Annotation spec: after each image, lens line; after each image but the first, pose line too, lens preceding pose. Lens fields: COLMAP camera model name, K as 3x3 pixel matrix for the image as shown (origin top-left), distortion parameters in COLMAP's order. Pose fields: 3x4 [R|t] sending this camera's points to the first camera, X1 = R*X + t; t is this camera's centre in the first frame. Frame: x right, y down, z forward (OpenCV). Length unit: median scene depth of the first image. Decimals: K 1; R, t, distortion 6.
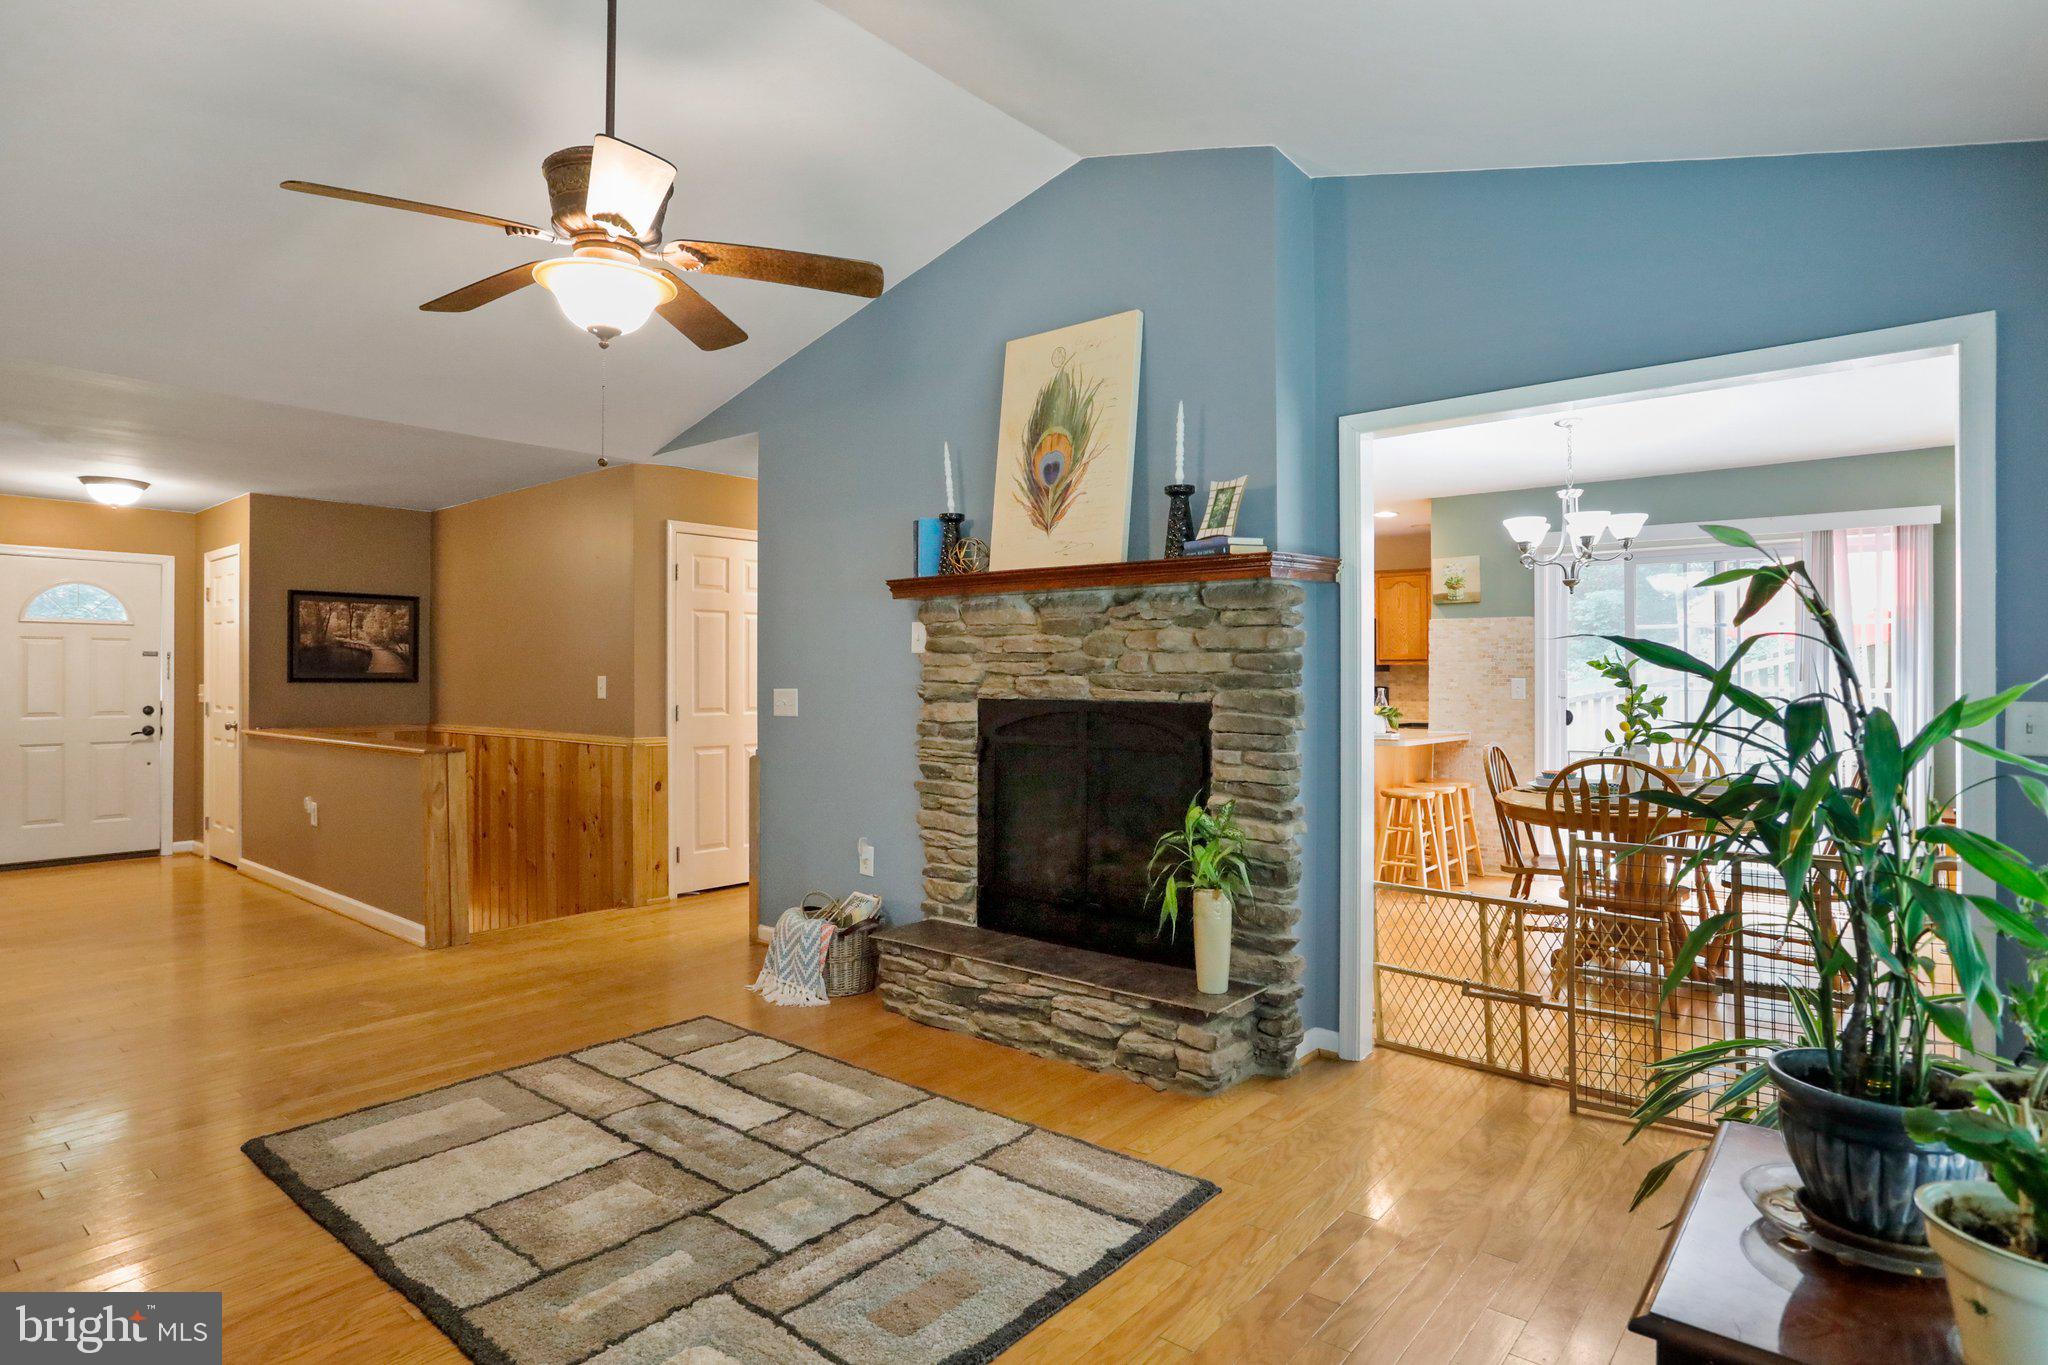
lens RADIAL K [[1089.0, 0, 1018.4], [0, 1089.0, 676.6], [0, 0, 1]] dist [-0.033874, 0.000762]
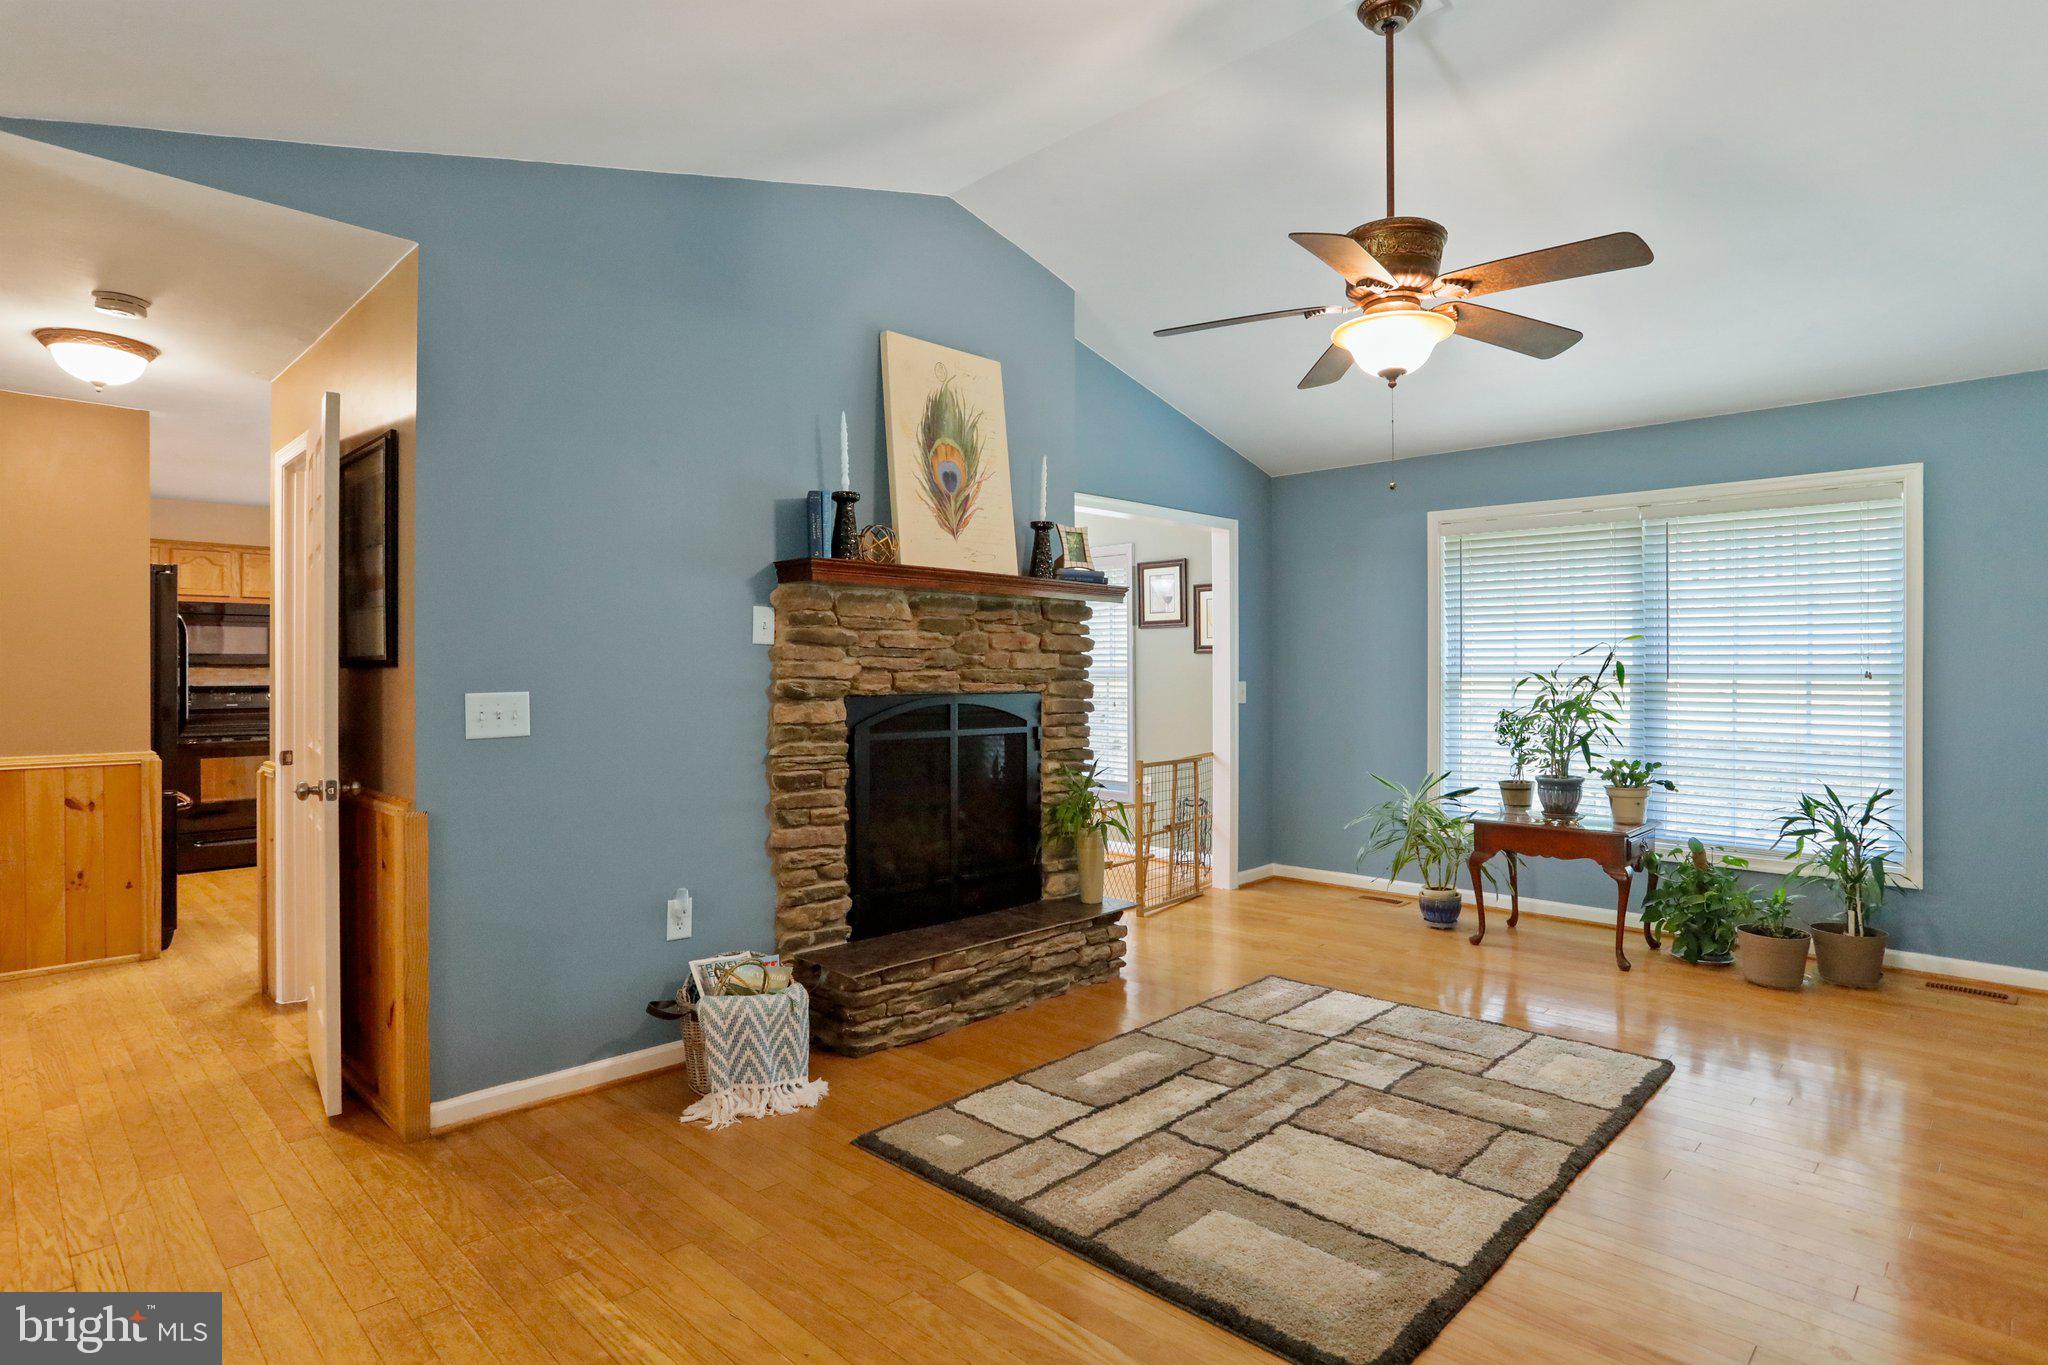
lens RADIAL K [[1054.2, 0, 1020.5], [0, 1054.2, 674.0], [0, 0, 1]] dist [-0.050027, 0.007655]
pose [[0.088797, -0.002892, 0.996046, -0.996108], [0.000834, 0.999996, 0.002830, -0.000876], [-0.996049, 0.000580, 0.088799, 0.842742]]
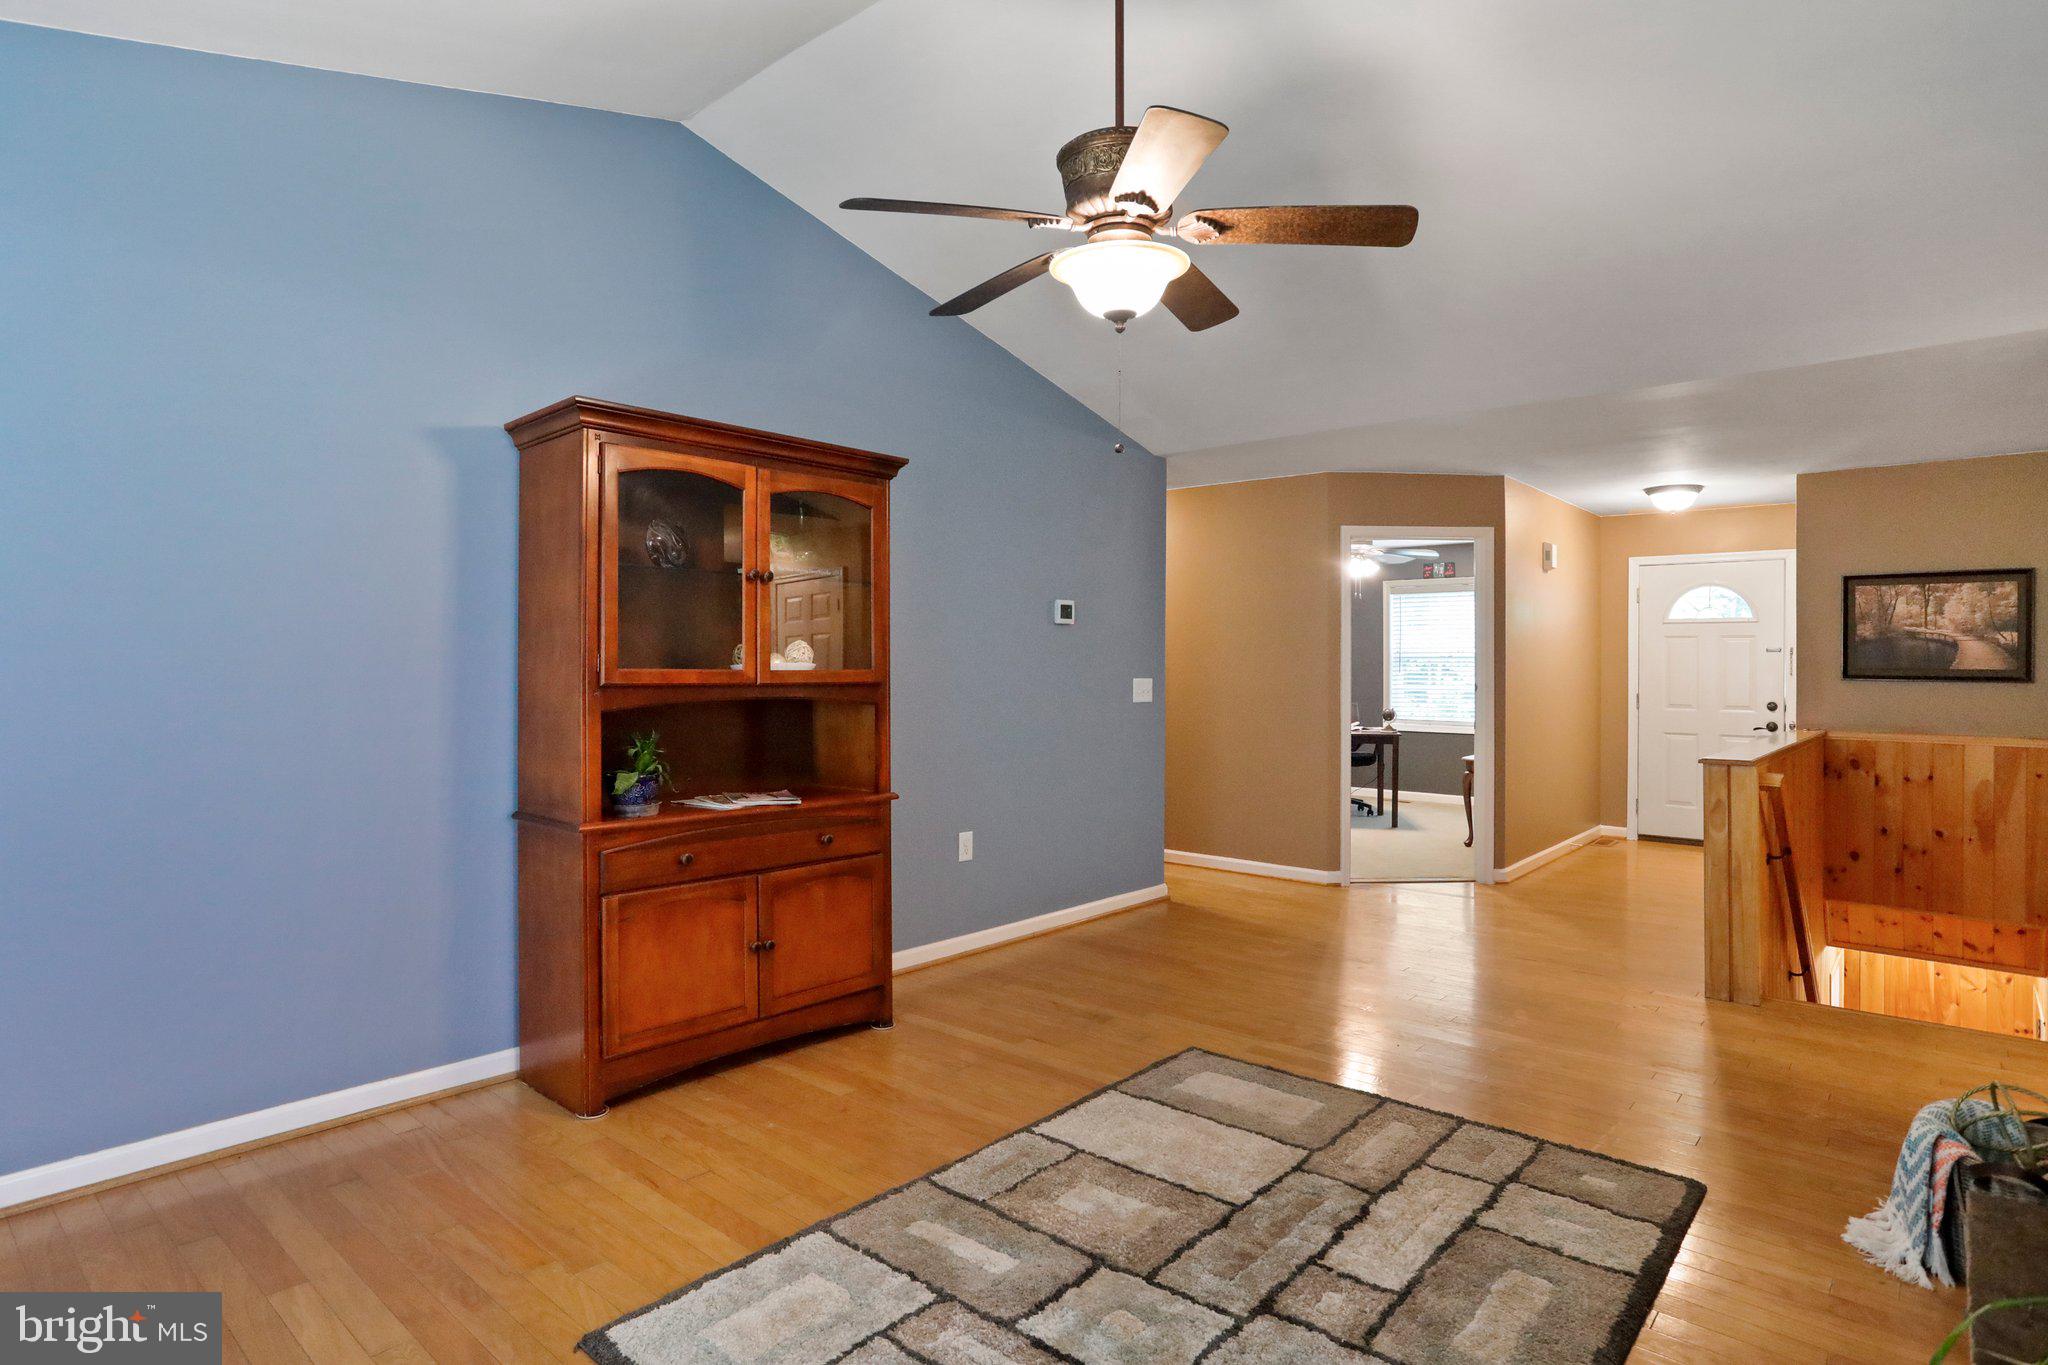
lens RADIAL K [[1089.1, 0, 1024.0], [0, 1089.1, 682.5], [0, 0, 1]] dist [-0.064625, 0.037448]
pose [[-0.039003, 0.014250, -0.999137, 0.384004], [-0.005660, 0.999879, 0.014482, -0.002339], [0.999223, 0.006220, -0.038917, 0.616930]]
